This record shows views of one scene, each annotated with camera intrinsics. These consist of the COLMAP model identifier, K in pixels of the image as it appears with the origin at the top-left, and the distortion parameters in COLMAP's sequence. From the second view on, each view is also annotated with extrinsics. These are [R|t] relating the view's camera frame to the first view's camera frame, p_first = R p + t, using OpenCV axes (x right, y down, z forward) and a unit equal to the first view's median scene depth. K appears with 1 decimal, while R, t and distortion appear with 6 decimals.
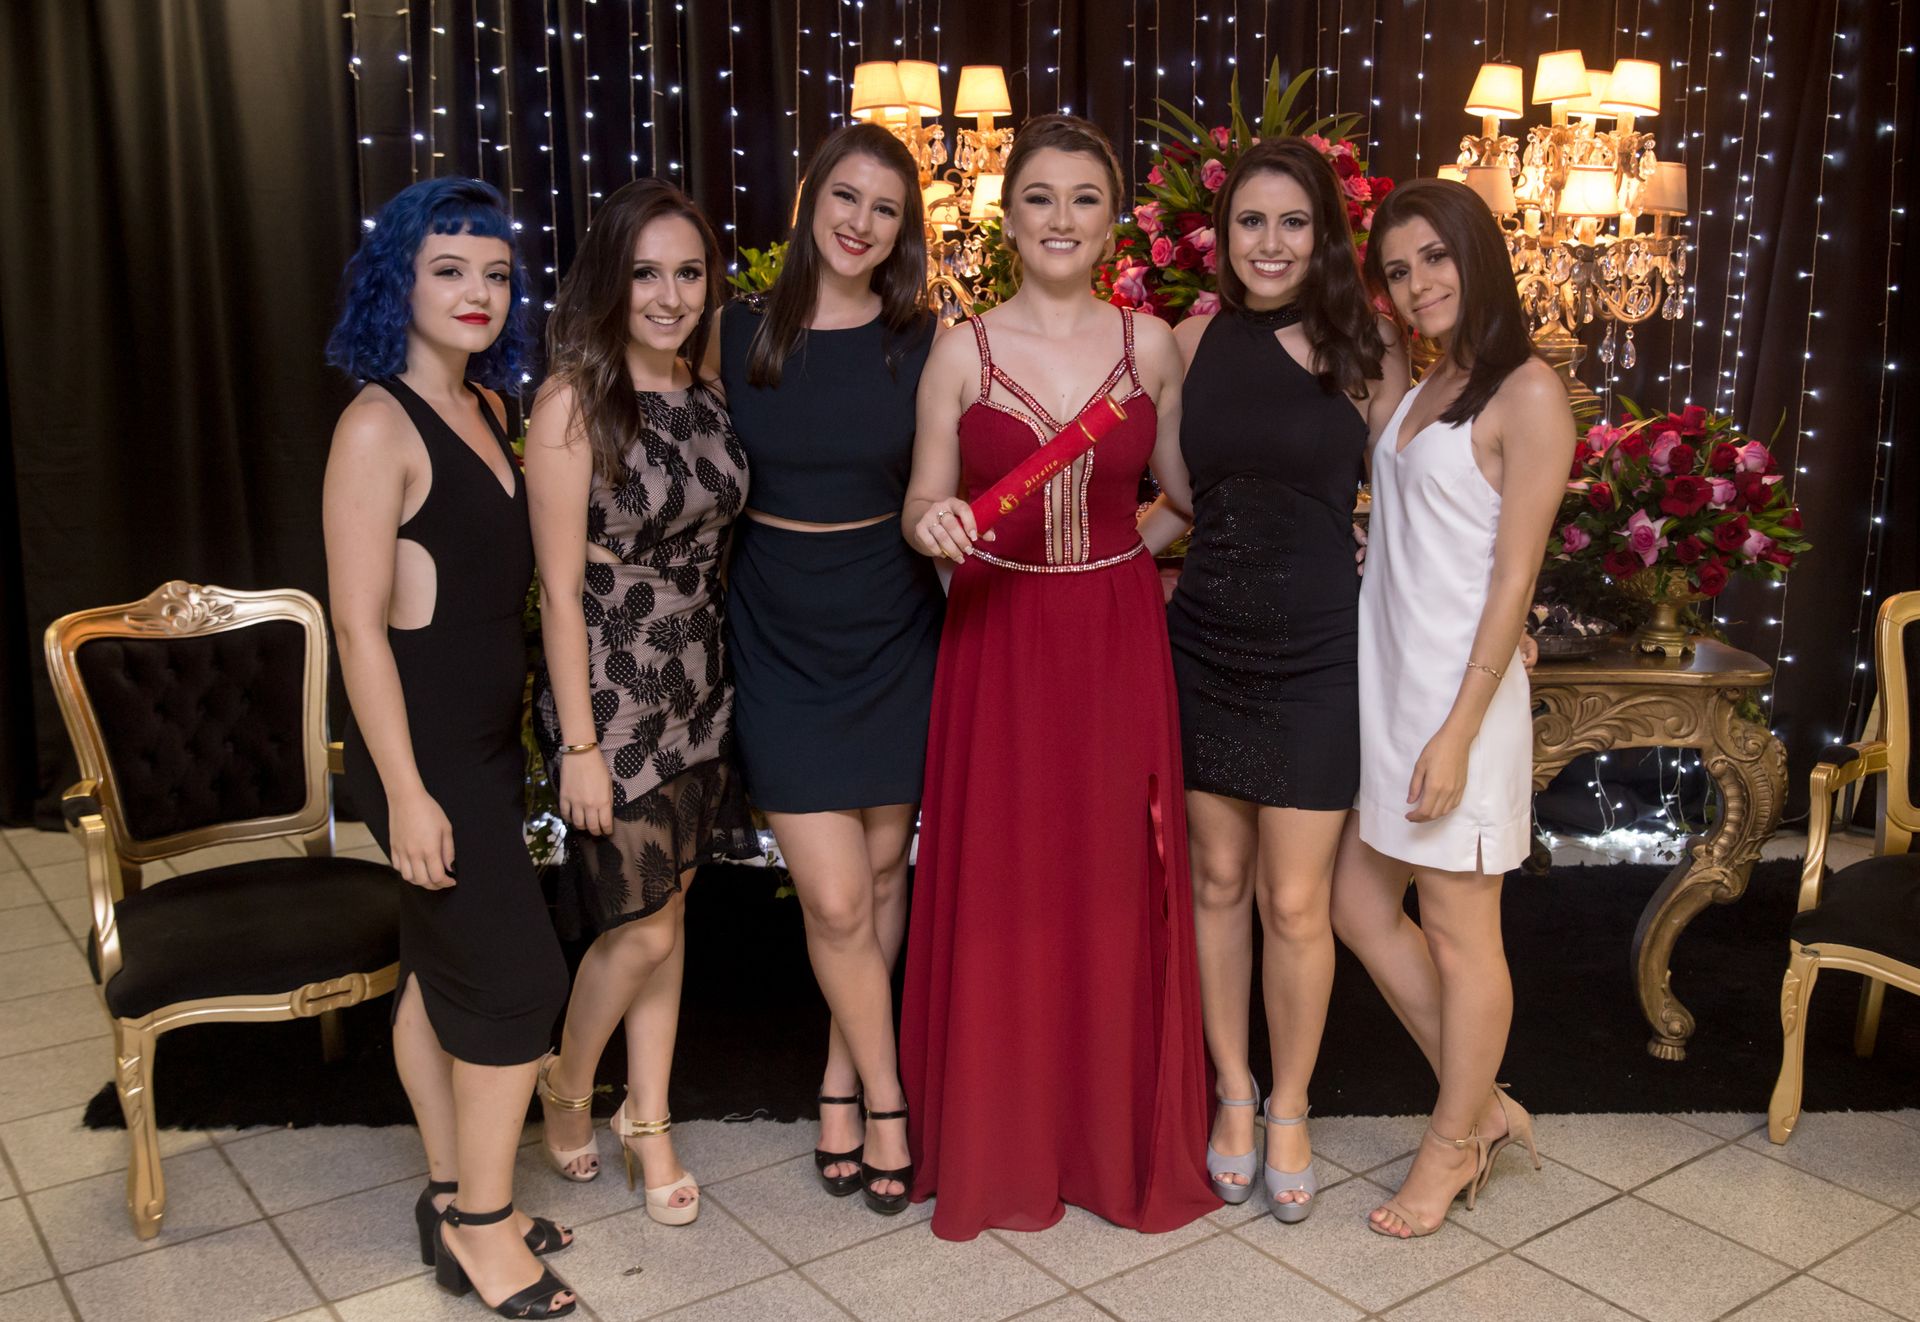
lens RADIAL K [[1835.0, 0, 953.7], [0, 1835.0, 680.8], [0, 0, 1]] dist [-0.031962, 0.000000]
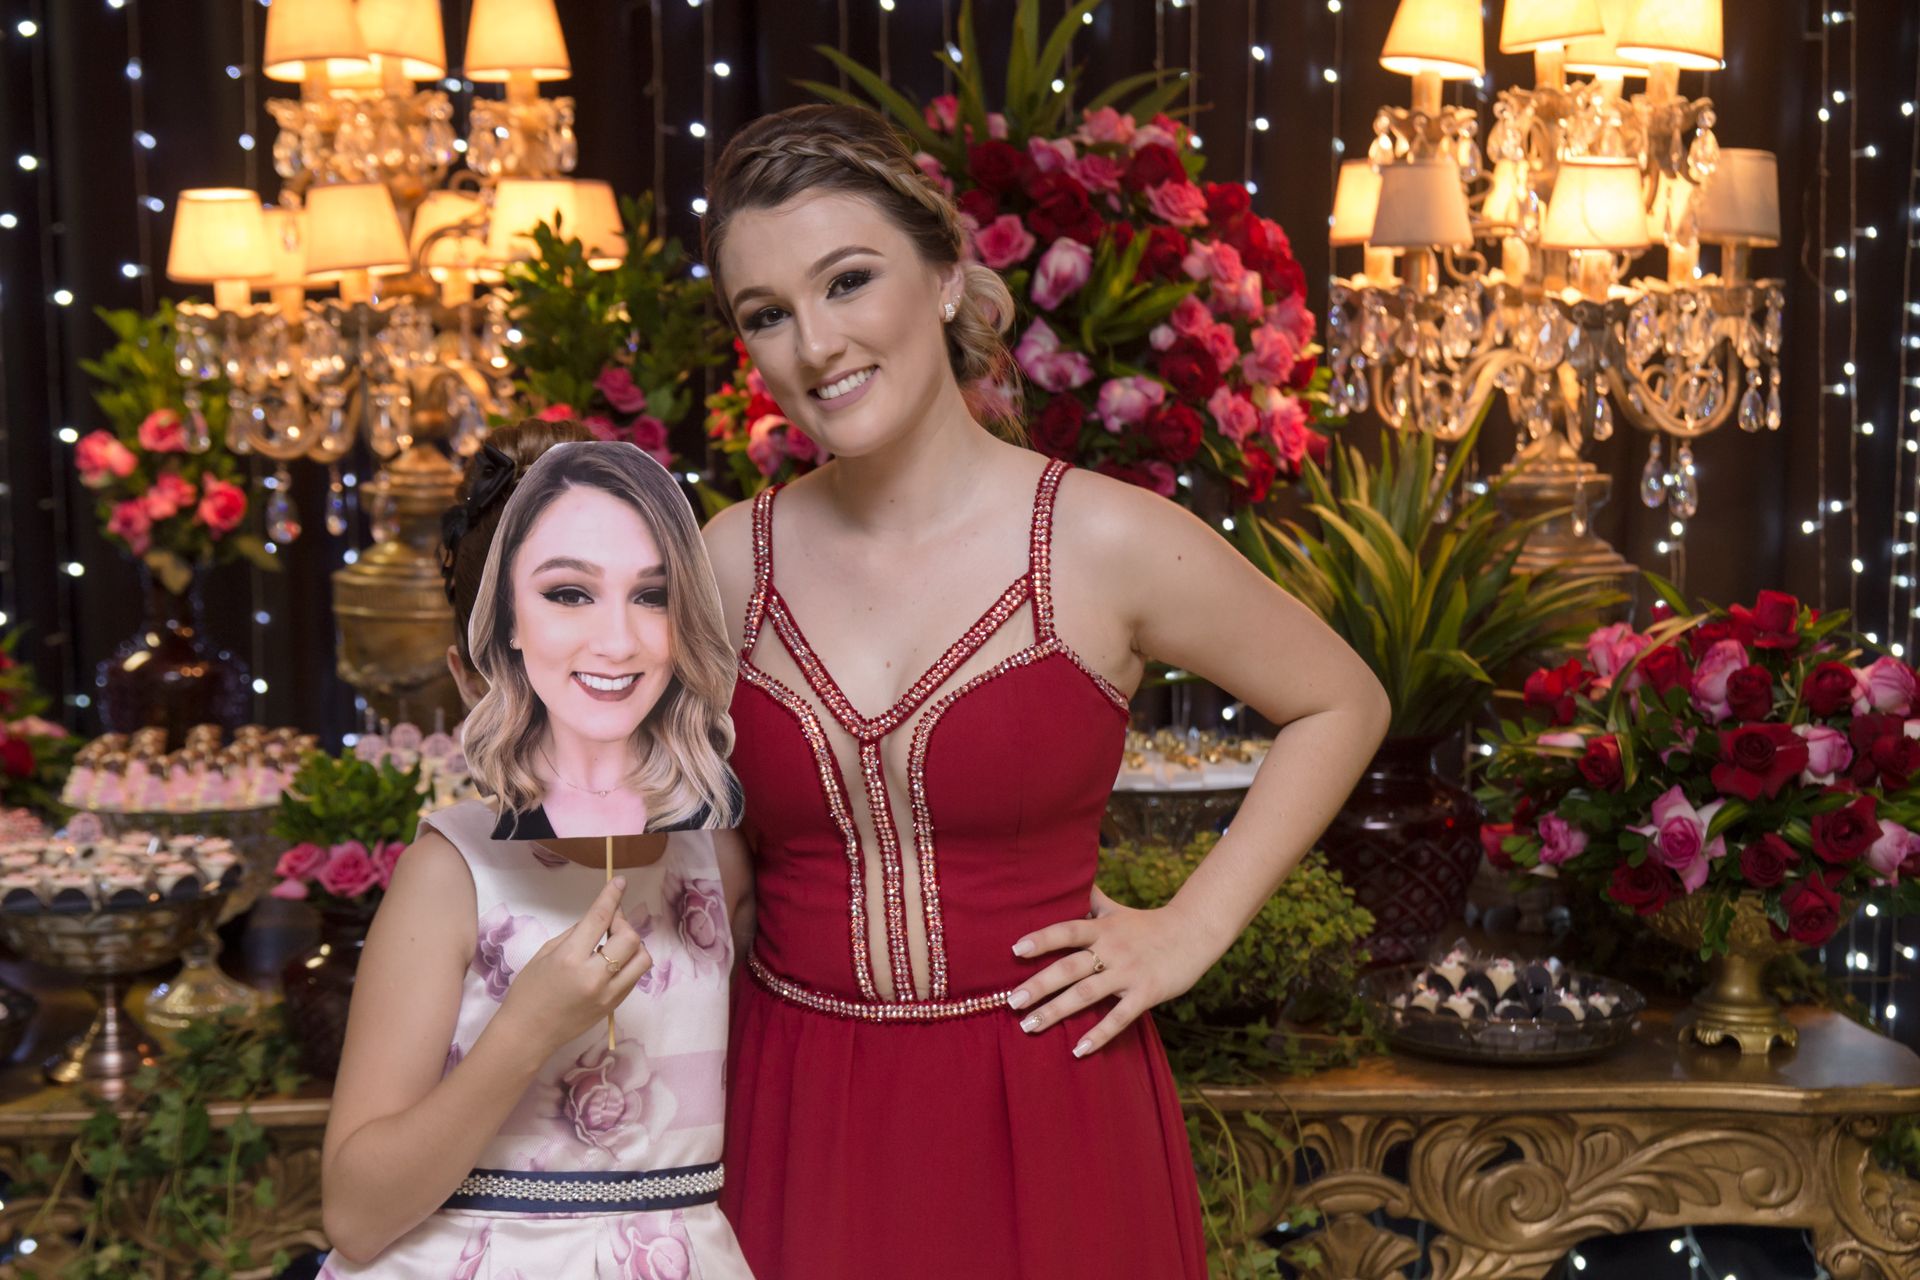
lens RADIAL K [[2921.1, 0, 874.5], [0, 2921.1, 767.2], [0, 0, 1]] dist [0.078854, 0.000000]
pose [[0.999559, -0.007140, 0.028829, 0.106728], [0.009217, 0.997322, -0.072548, -0.035850], [-0.028234, 0.072782, 0.996948, 0.130416]]
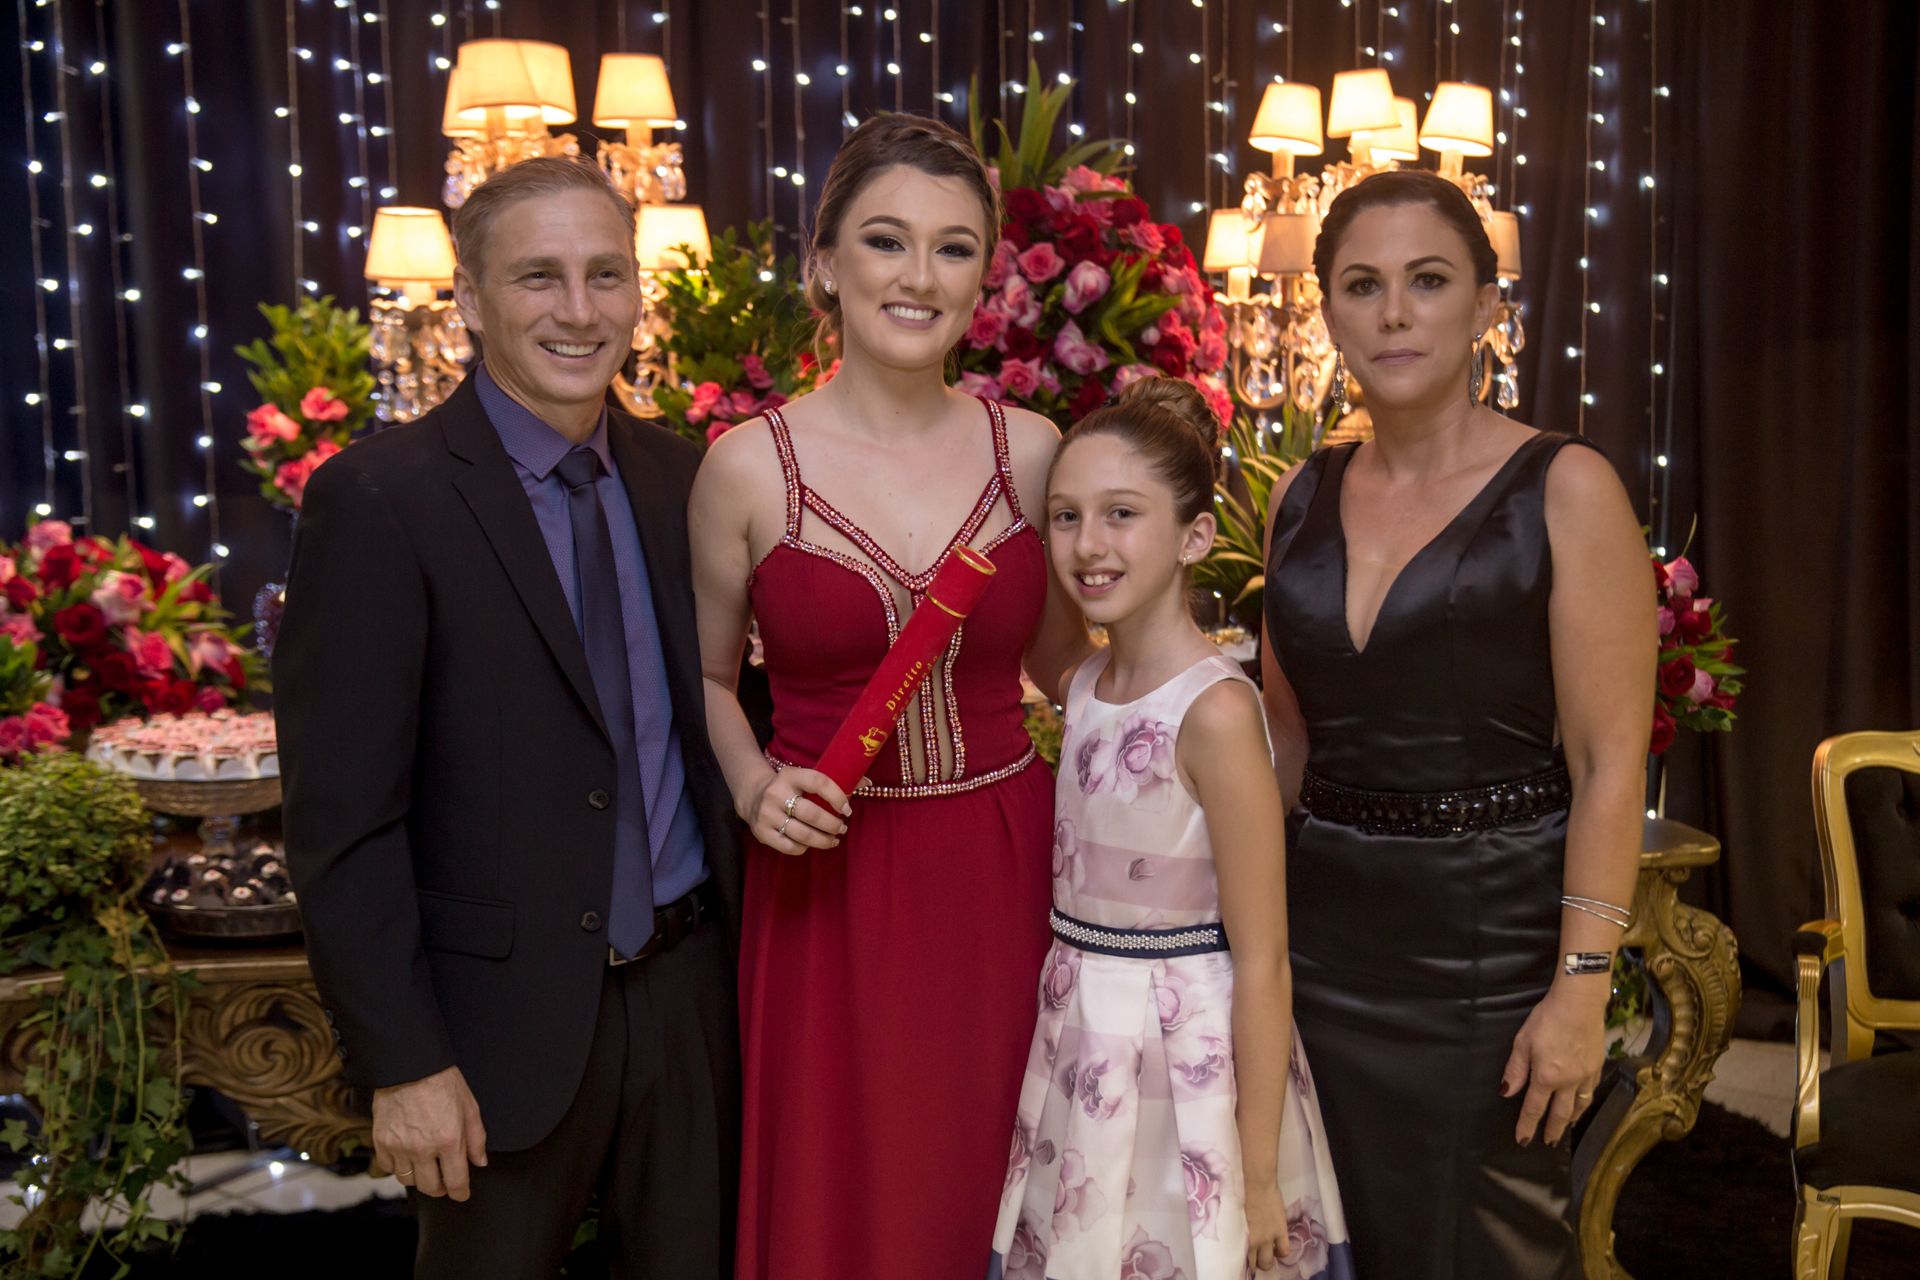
lens RADIAL K [[2270.8, 0, 1031.6], [0, 2270.8, 712.3], [0, 0, 1]] dist [0.033687, 0.000000]
pose [[0.943527, -0.045248, 0.328192, -0.152089], [0.064813, 0.996698, -0.048918, -0.031252], [-0.324895, 0.067427, 0.943344, 0.144187]]
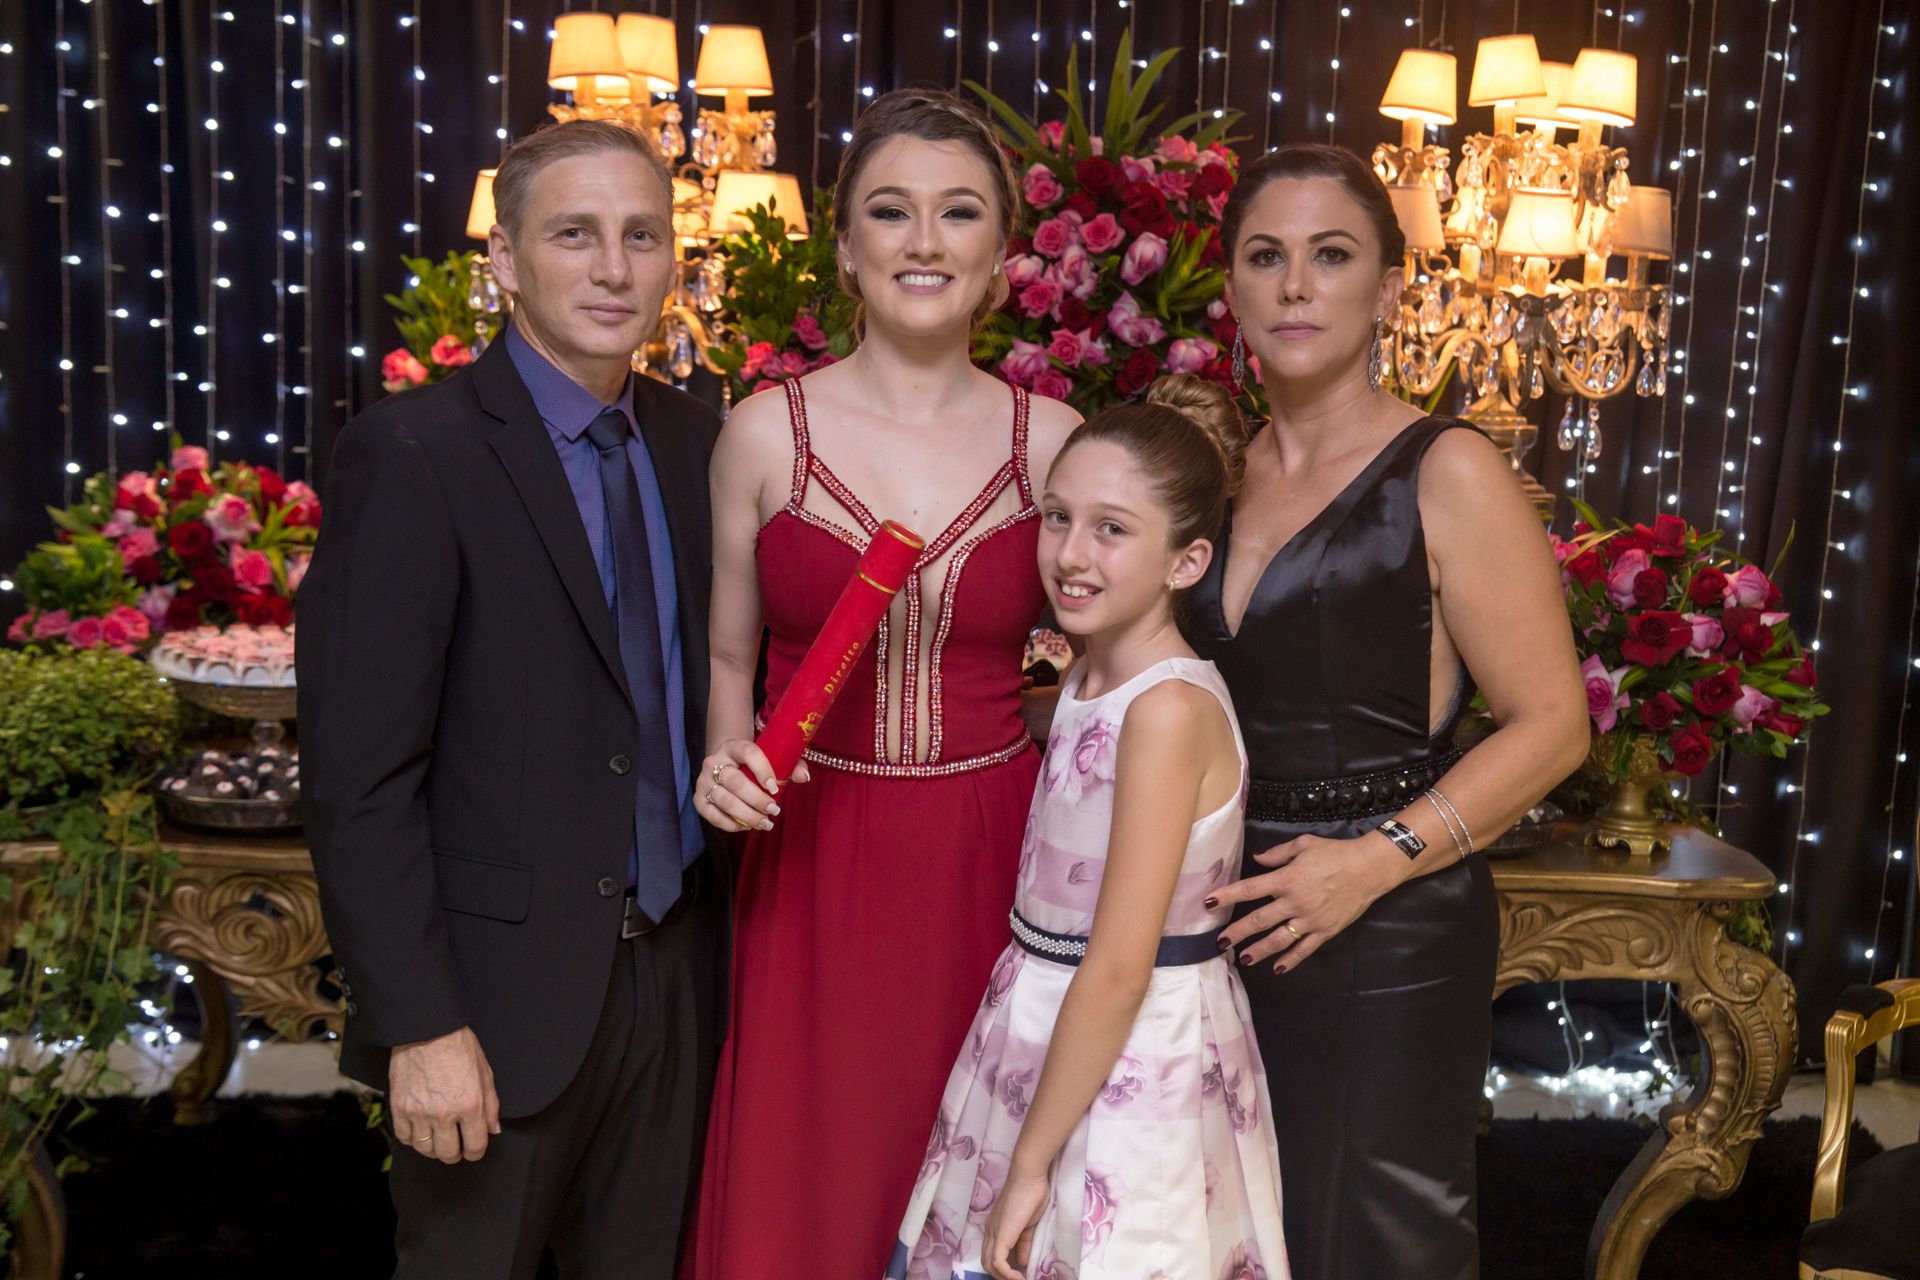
lens RADIAL K [[2327.9, 0, 939.5], [0, 2327.9, 662.0], [0, 0, 1]] dist [0.060845, 0.000000]
pose [[0.997868, 0.027655, 0.059116, 0.054155], [-0.023825, 0.997631, -0.064531, -0.022323], [-0.060760, 0.062985, 0.996163, 0.074093]]
